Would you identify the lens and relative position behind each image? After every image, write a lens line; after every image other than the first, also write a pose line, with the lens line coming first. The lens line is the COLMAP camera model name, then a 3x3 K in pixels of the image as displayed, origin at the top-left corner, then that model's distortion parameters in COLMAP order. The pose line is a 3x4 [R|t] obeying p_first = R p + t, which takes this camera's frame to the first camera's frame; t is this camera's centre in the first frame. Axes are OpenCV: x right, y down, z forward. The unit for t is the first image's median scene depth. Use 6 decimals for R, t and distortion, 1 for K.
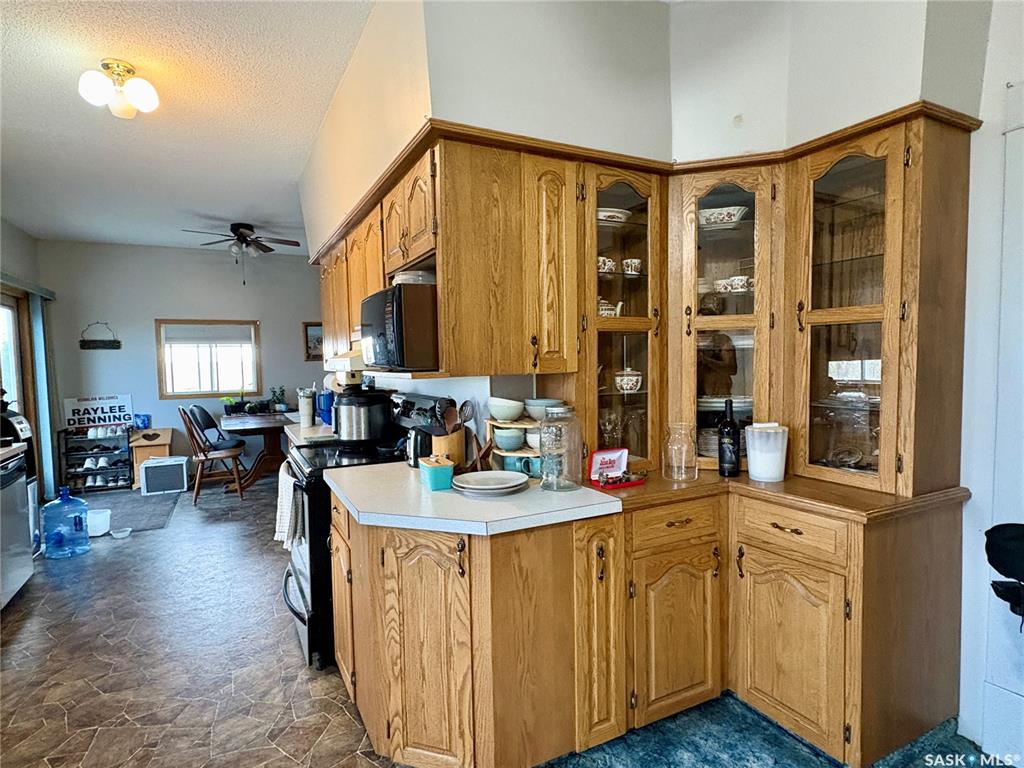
lens RADIAL K [[555.5, 0, 510.8], [0, 555.5, 388.6], [0, 0, 1]] dist [-0.003205, -0.000051]
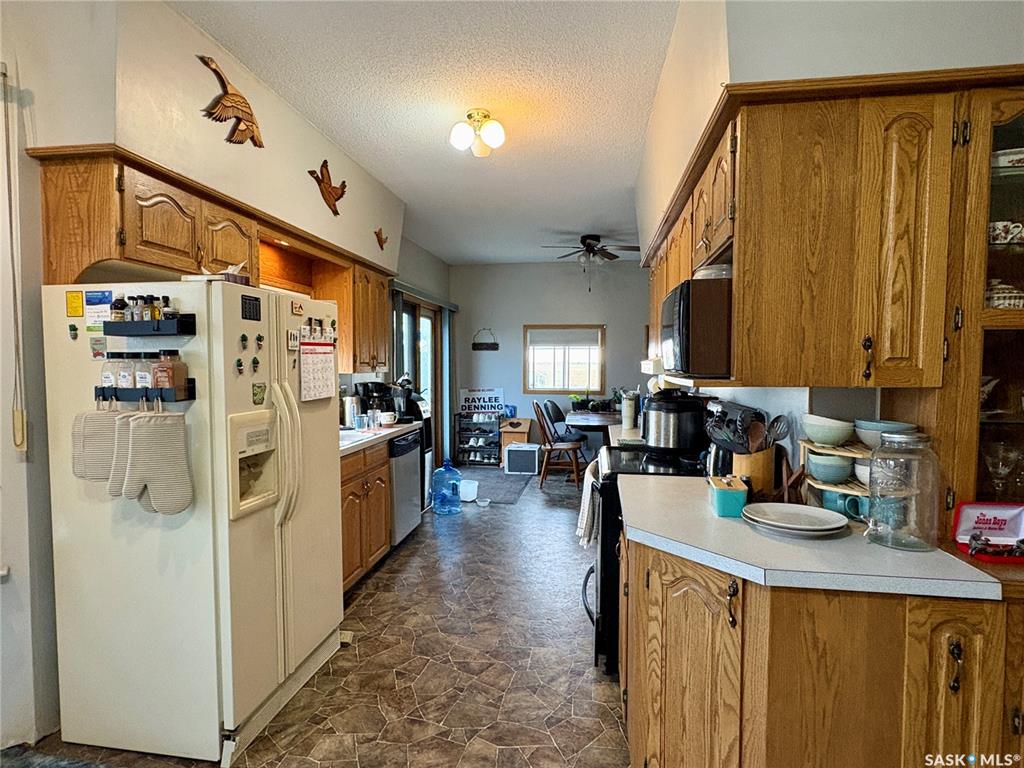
lens RADIAL K [[555.5, 0, 506.1], [0, 555.5, 387.7], [0, 0, 1]] dist [-0.003205, -0.000051]
pose [[0.805912, 0.046450, -0.590210, 0.074603], [-0.050273, 0.998686, 0.009951, -0.007140], [0.589897, 0.021652, 0.807188, 0.079546]]
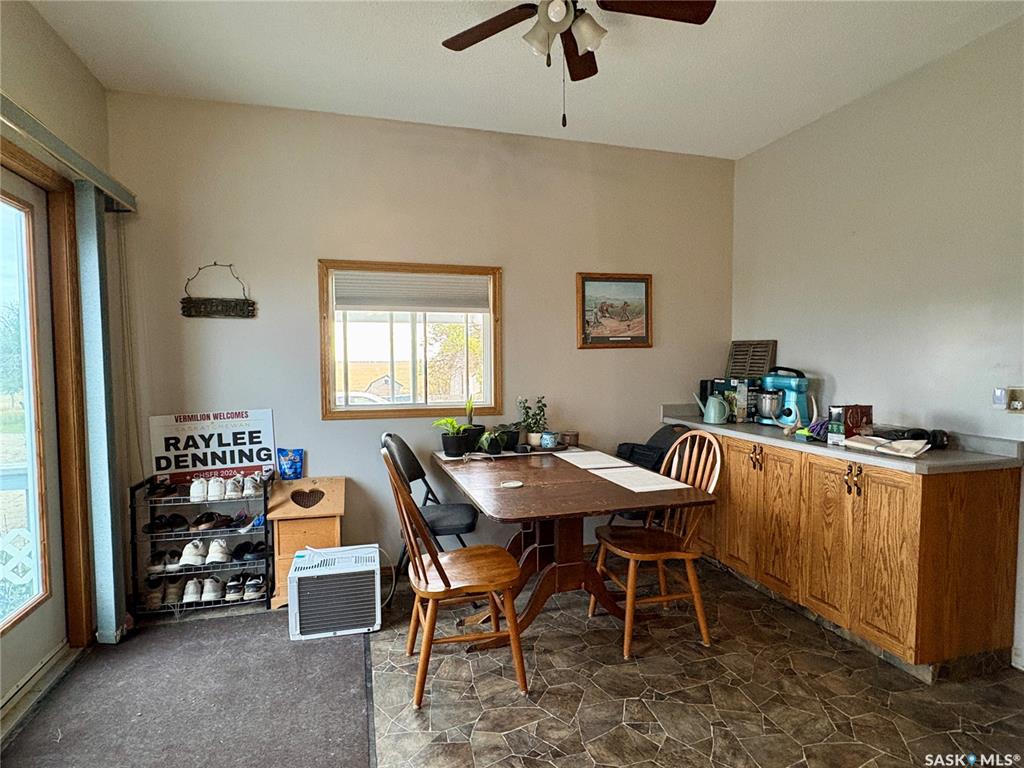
lens RADIAL K [[555.5, 0, 505.5], [0, 555.5, 385.6], [0, 0, 1]] dist [-0.003205, -0.000051]
pose [[0.981911, 0.022045, -0.188055, -0.957269], [-0.022836, 0.999737, -0.002040, -0.035785], [0.187961, 0.006297, 0.982156, 1.363814]]
